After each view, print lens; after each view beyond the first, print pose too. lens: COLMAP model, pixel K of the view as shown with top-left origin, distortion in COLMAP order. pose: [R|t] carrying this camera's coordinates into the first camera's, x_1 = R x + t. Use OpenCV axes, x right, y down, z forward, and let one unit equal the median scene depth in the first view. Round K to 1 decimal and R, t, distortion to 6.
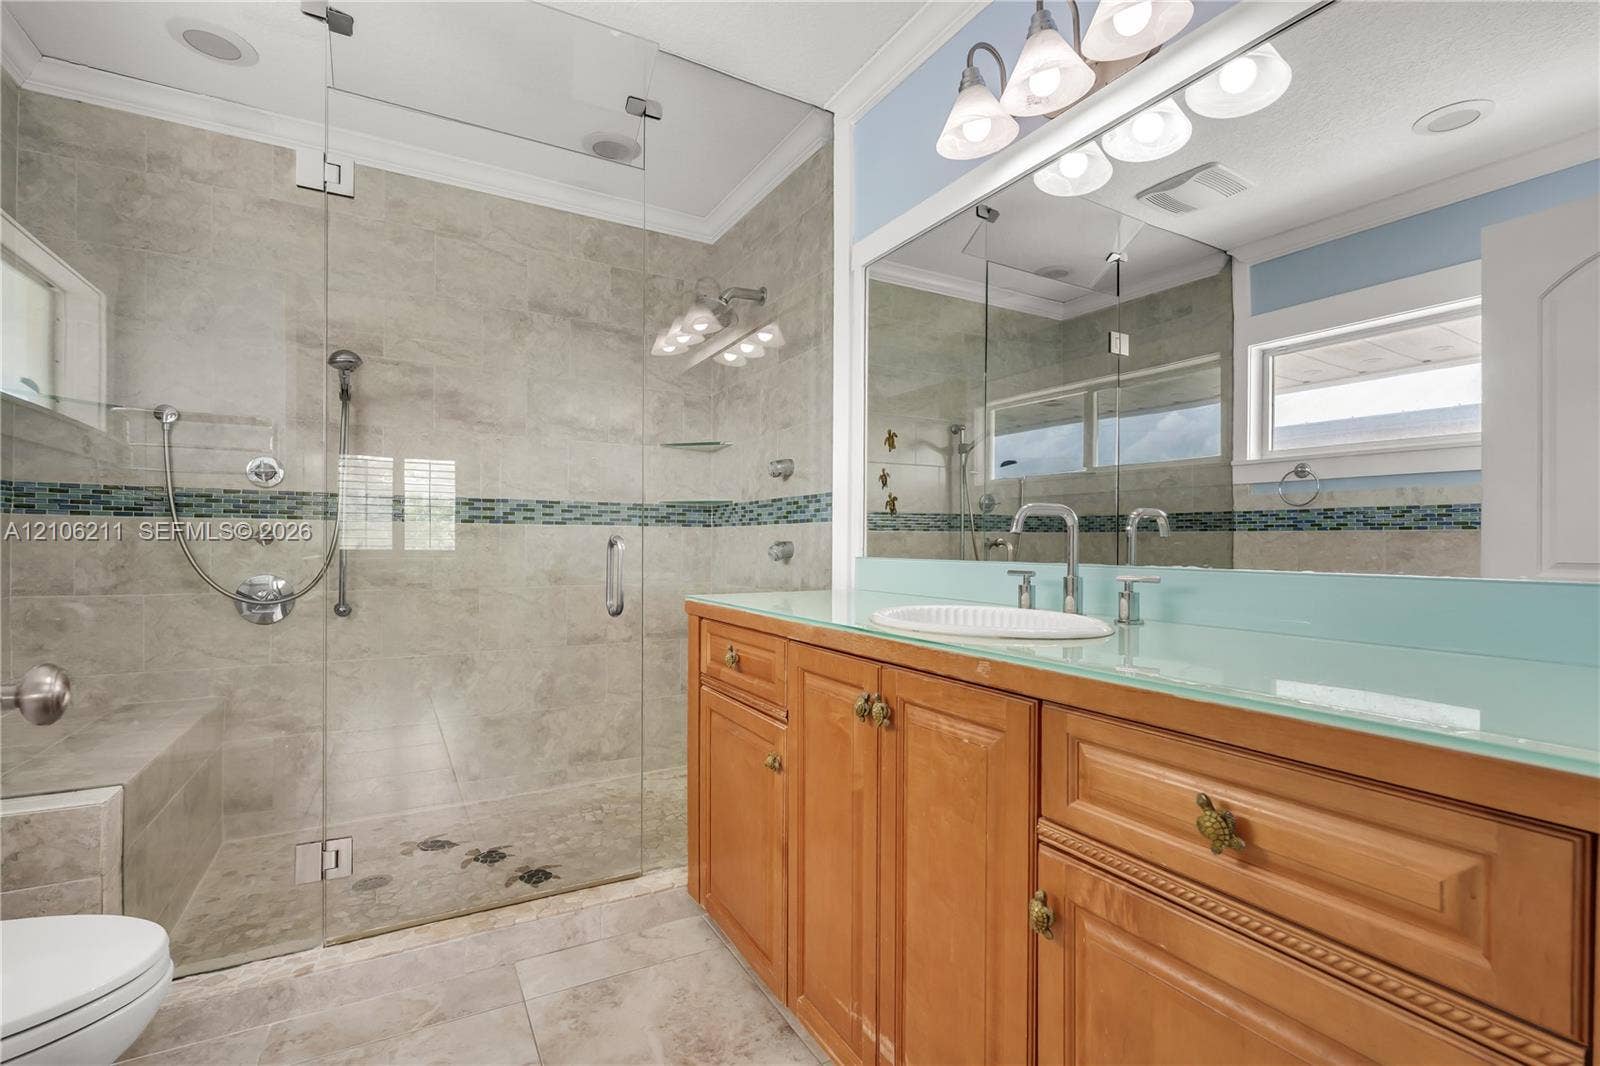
lens RADIAL K [[824.1, 0, 843.8], [0, 824.1, 554.9], [0, 0, 1]] dist [-0.024727, 0.023155]
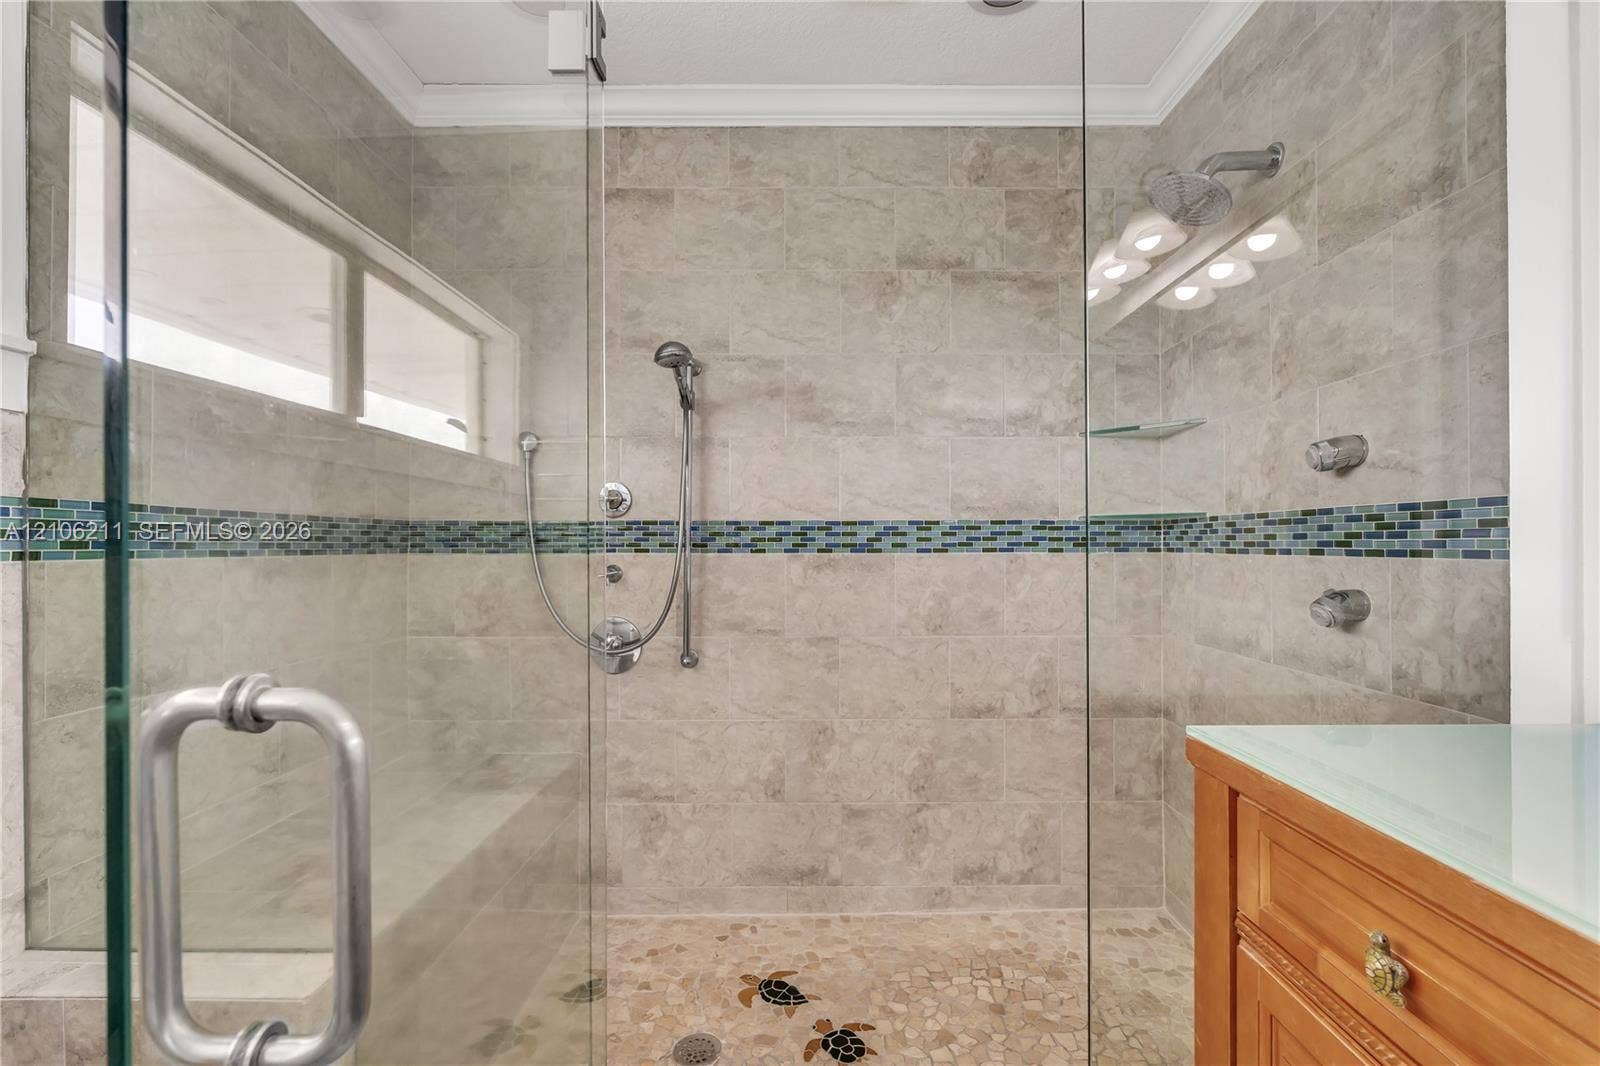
lens RADIAL K [[705.6, 0, 796.7], [0, 705.6, 540.9], [0, 0, 1]] dist [0.000932, -0.000101]
pose [[0.858488, -0.009462, -0.512747, -0.134997], [0.006109, 0.999948, -0.008225, -0.044250], [0.512798, 0.003929, 0.858500, 0.403292]]
